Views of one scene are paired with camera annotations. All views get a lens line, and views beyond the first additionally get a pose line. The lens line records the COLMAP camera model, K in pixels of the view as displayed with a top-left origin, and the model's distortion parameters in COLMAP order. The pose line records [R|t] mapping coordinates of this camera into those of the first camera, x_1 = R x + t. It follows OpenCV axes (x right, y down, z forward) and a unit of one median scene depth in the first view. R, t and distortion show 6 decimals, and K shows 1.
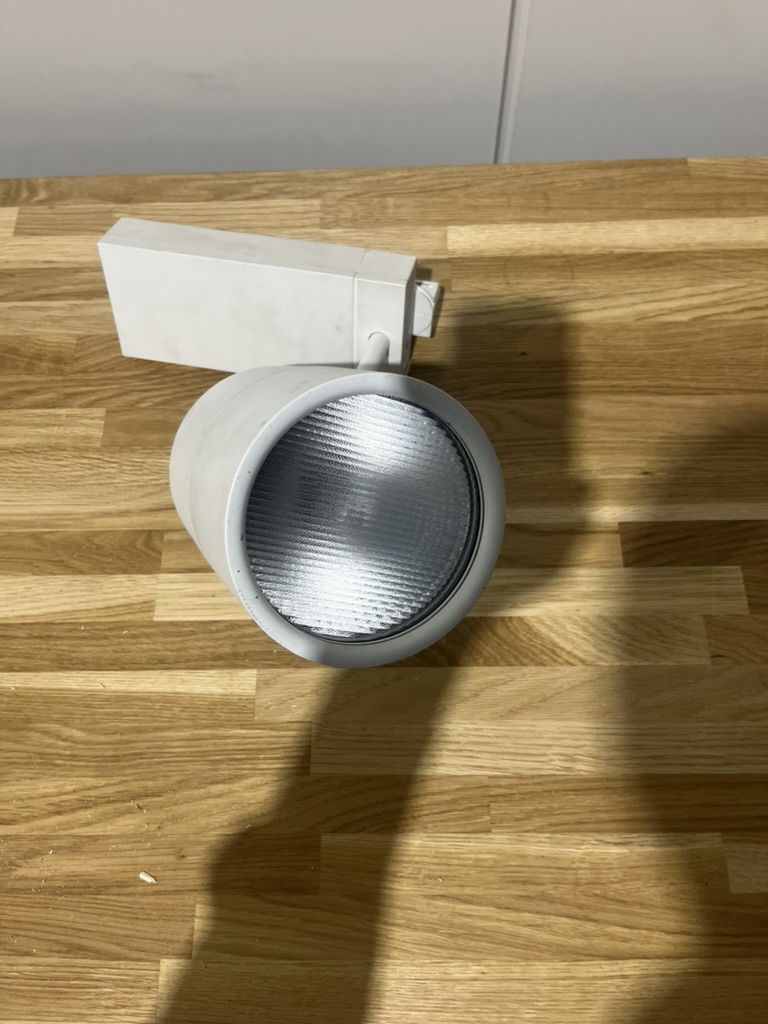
lens RADIAL K [[796.9, 0, 381.3], [0, 796.9, 515.4], [0, 0, 1]] dist [0.044517, -0.075853]
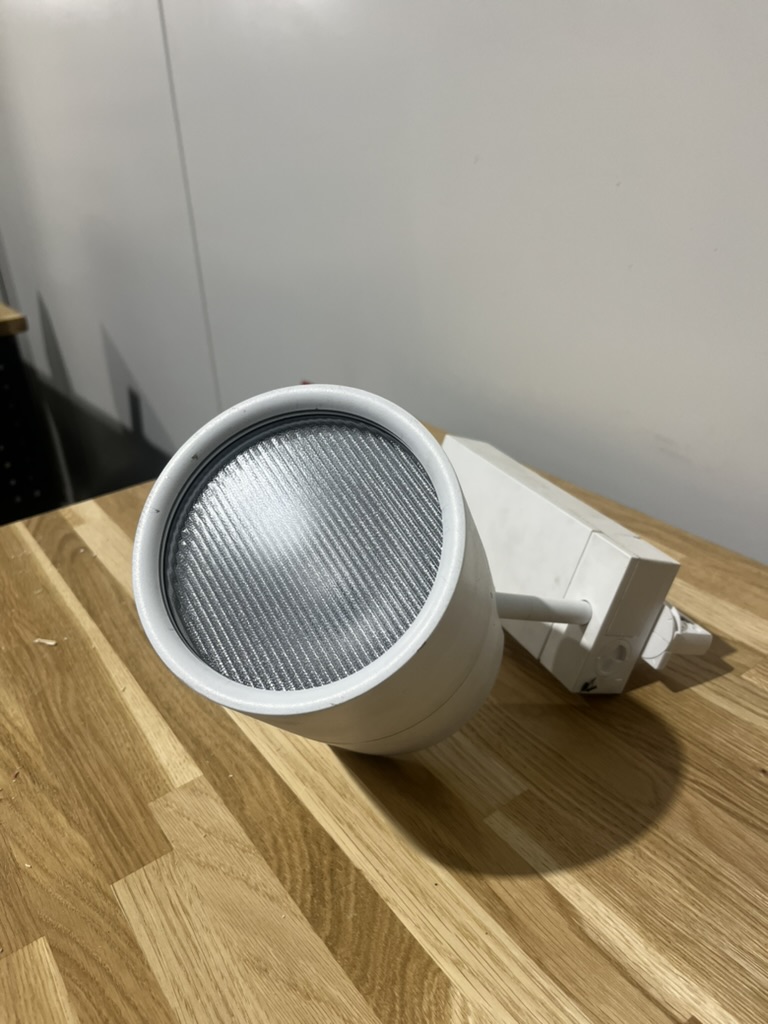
lens RADIAL K [[796.9, 0, 384.9], [0, 796.9, 513.8], [0, 0, 1]] dist [0.044517, -0.075853]
pose [[0.585859, 0.377650, -0.717043, 0.489752], [-0.736089, 0.618116, -0.275873, 0.118641], [0.339032, 0.689430, 0.640112, 0.338890]]
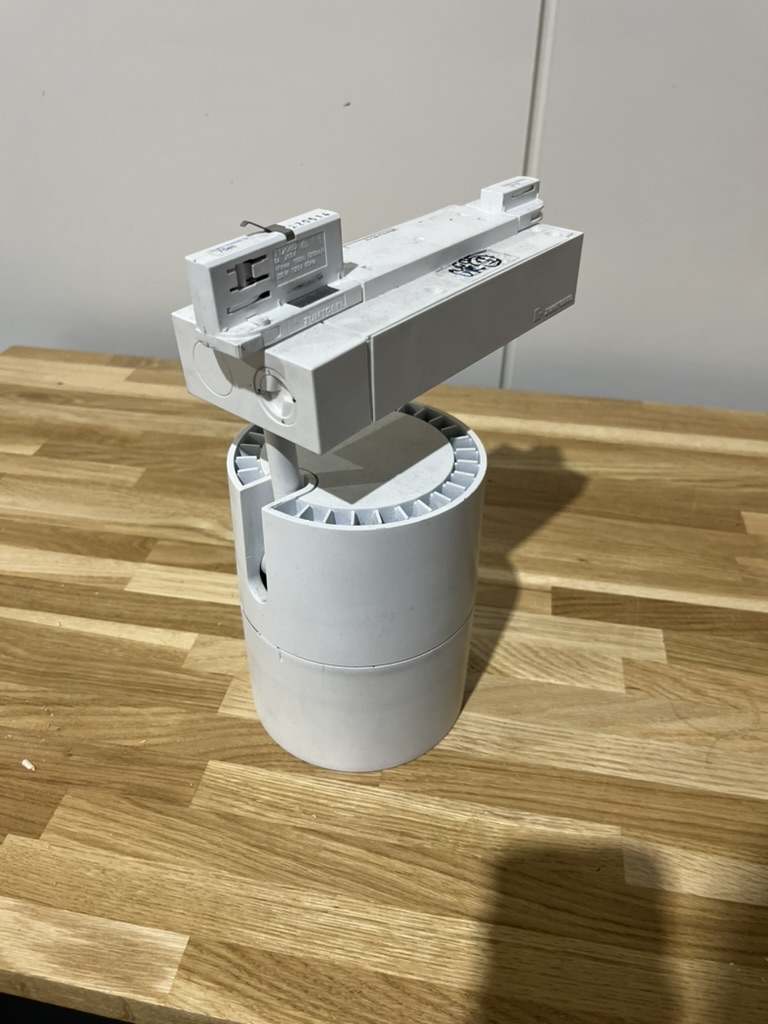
lens RADIAL K [[796.9, 0, 381.8], [0, 796.9, 511.8], [0, 0, 1]] dist [0.044517, -0.075853]
pose [[0.983222, 0.135710, -0.121892, 0.206581], [-0.179885, 0.832225, -0.524445, 0.604609], [0.030269, 0.537573, 0.842674, 0.007881]]
